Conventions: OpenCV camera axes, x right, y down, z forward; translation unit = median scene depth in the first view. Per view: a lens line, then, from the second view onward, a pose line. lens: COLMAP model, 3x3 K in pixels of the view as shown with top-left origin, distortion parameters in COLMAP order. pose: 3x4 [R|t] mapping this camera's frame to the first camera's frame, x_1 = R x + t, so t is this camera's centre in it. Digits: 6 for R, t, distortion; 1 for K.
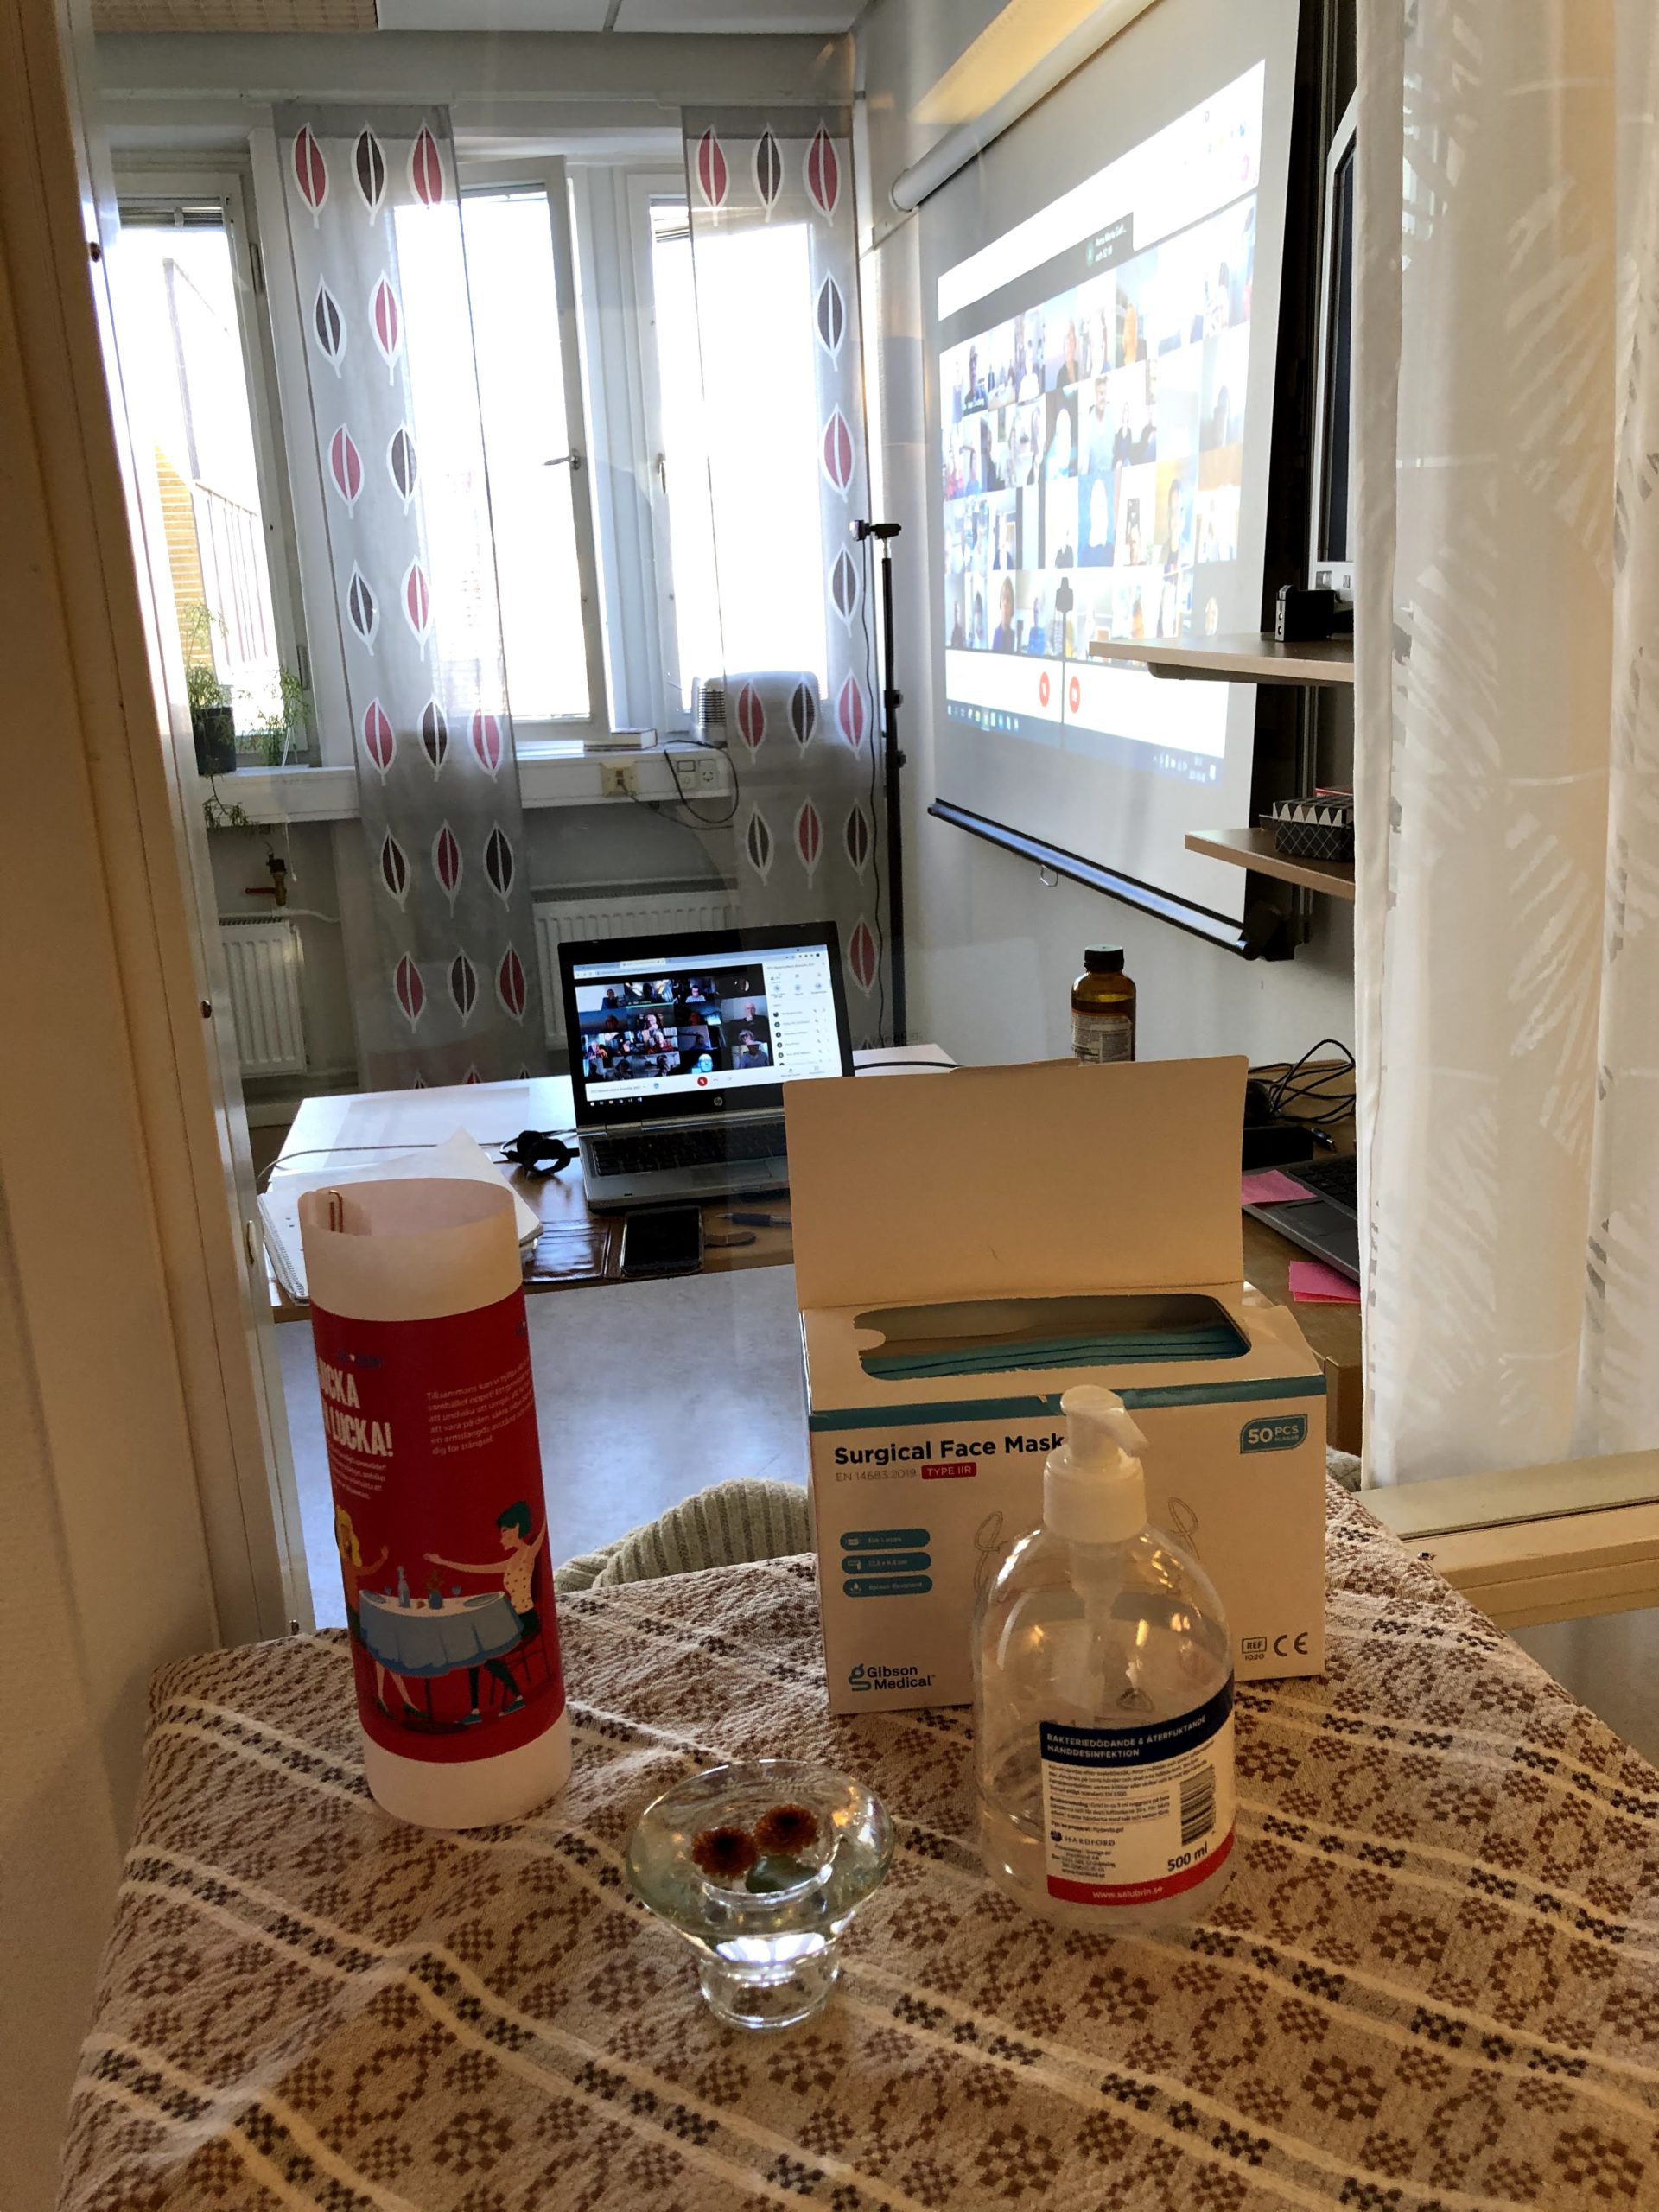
lens RADIAL K [[1792.8, 0, 820.2], [0, 1792.8, 1105.8], [0, 0, 1]] dist [0.008115, -0.007902]
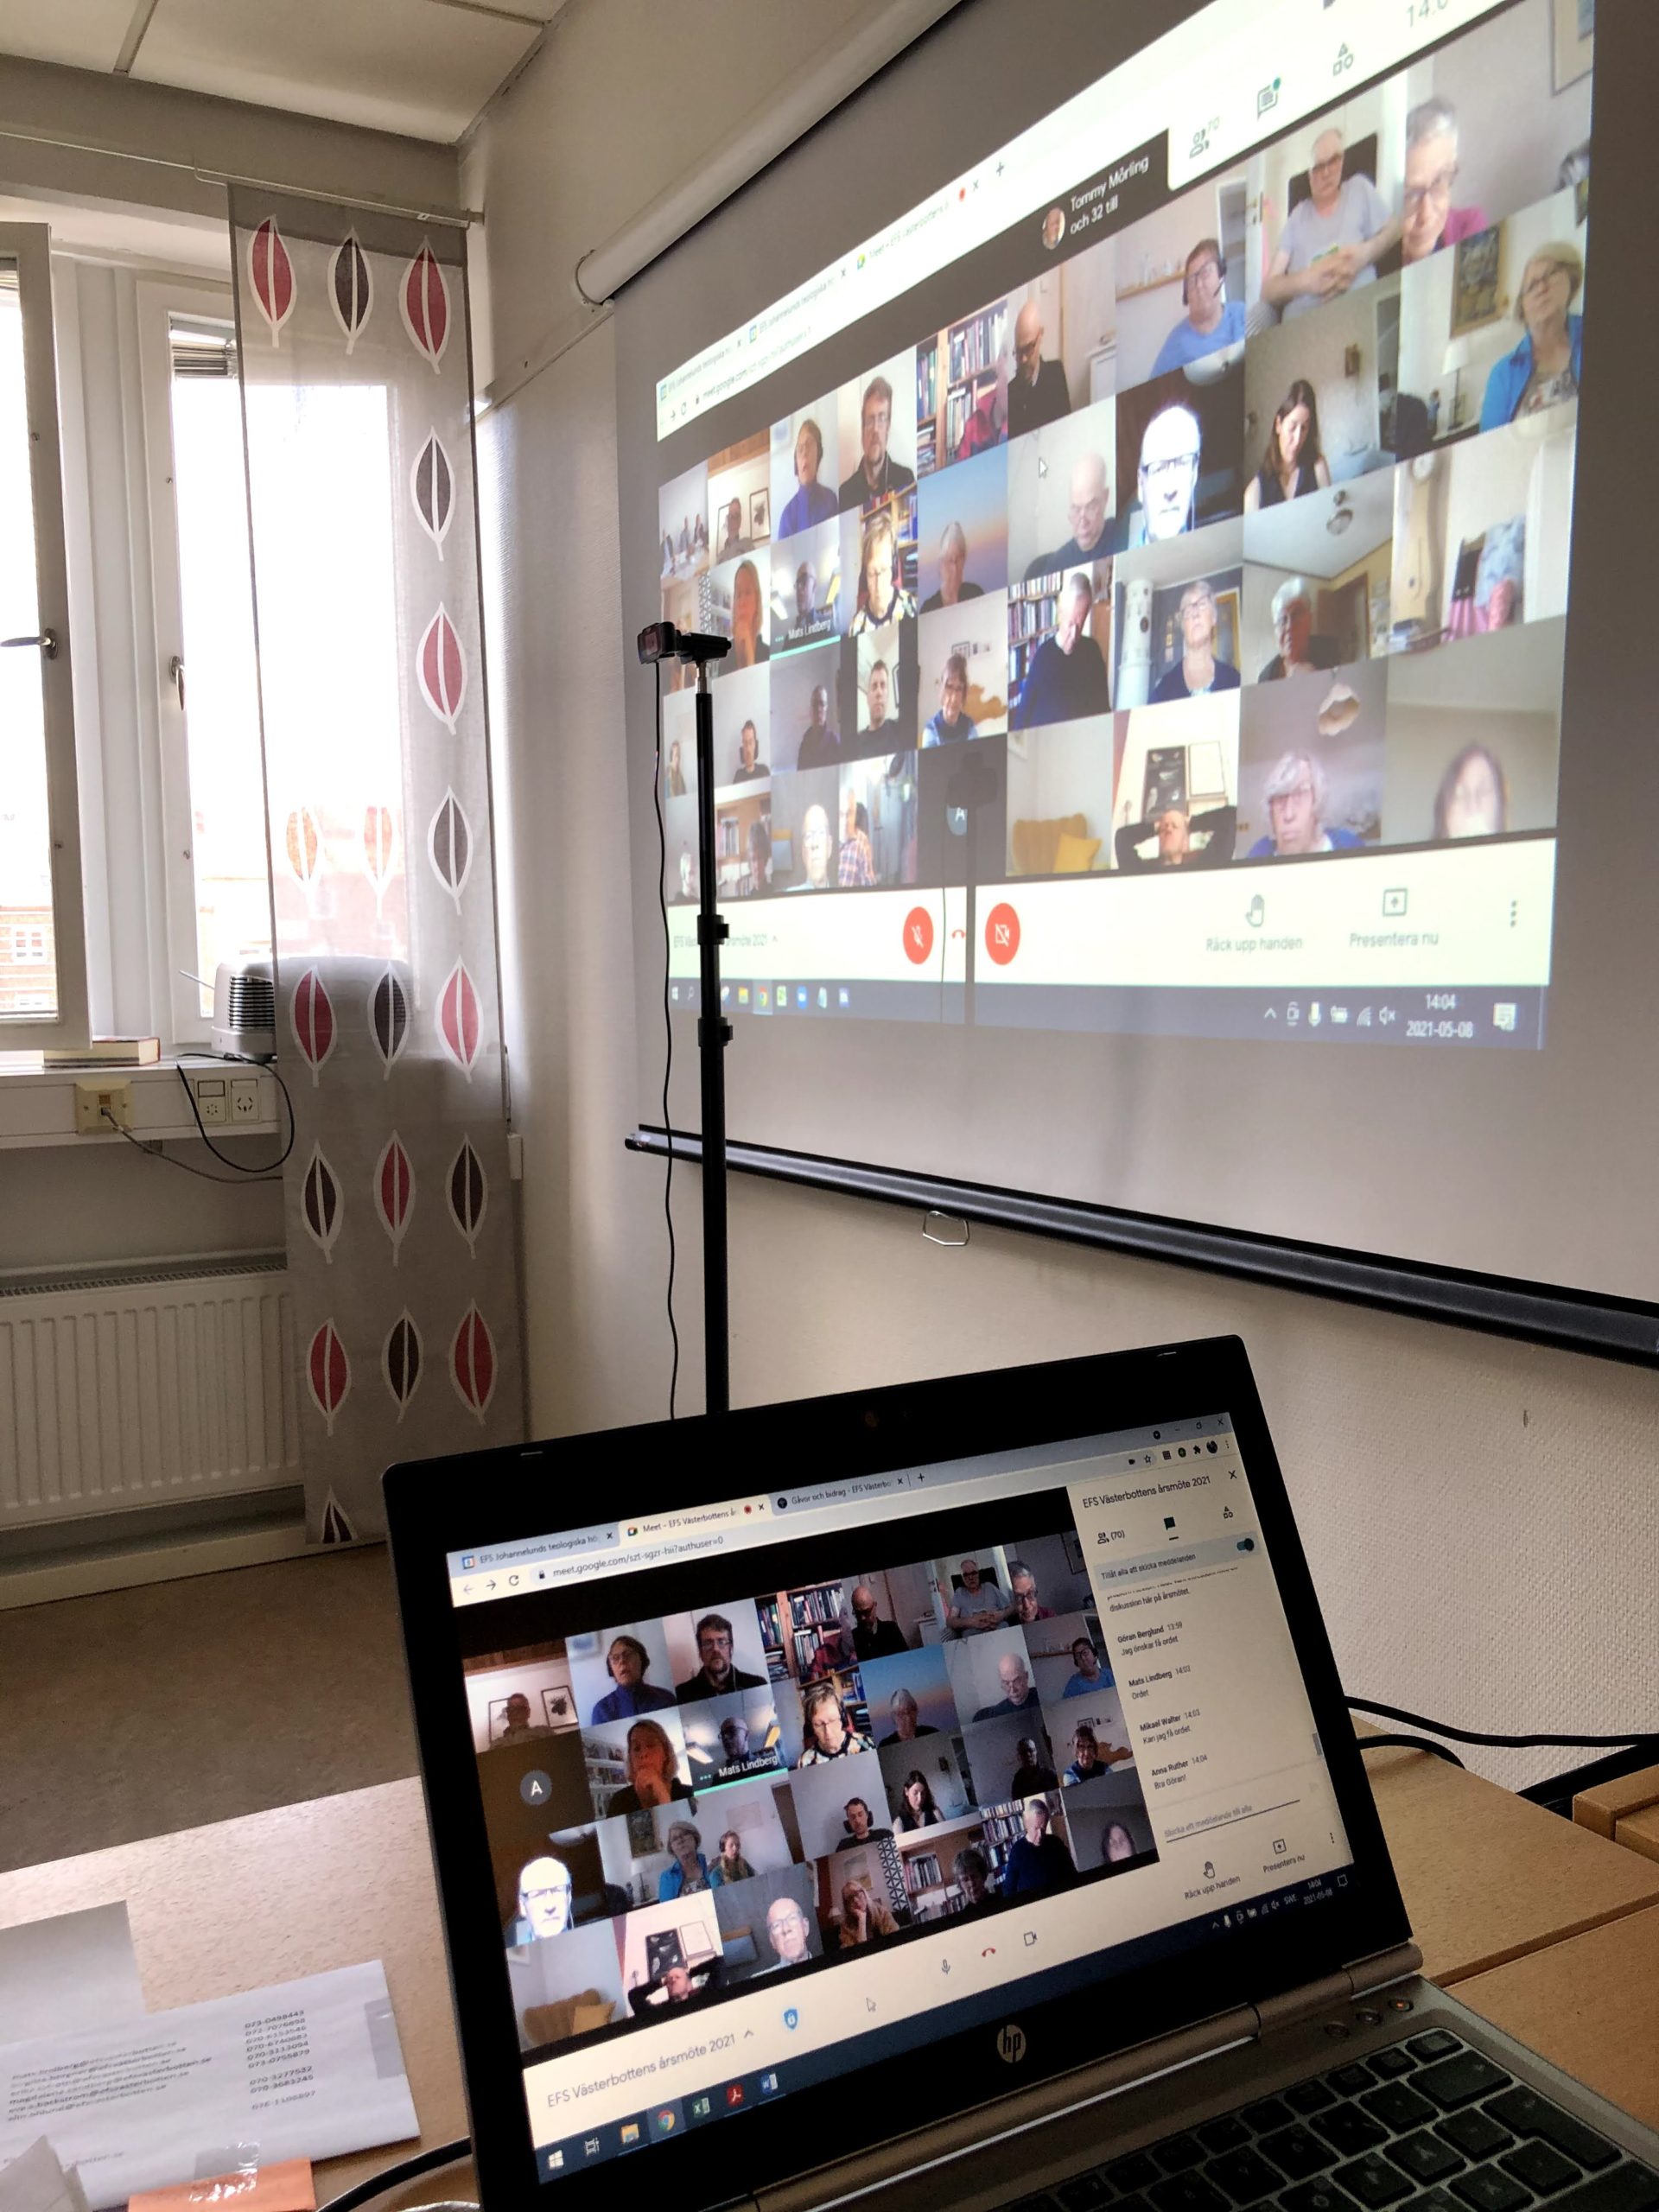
lens RADIAL K [[1792.8, 0, 843.8], [0, 1792.8, 1116.8], [0, 0, 1]] dist [0.008115, -0.007902]
pose [[0.946314, 0.003891, 0.323225, -0.071003], [0.060849, 0.979907, -0.189947, -0.037403], [-0.317470, 0.199417, 0.927063, 0.311297]]
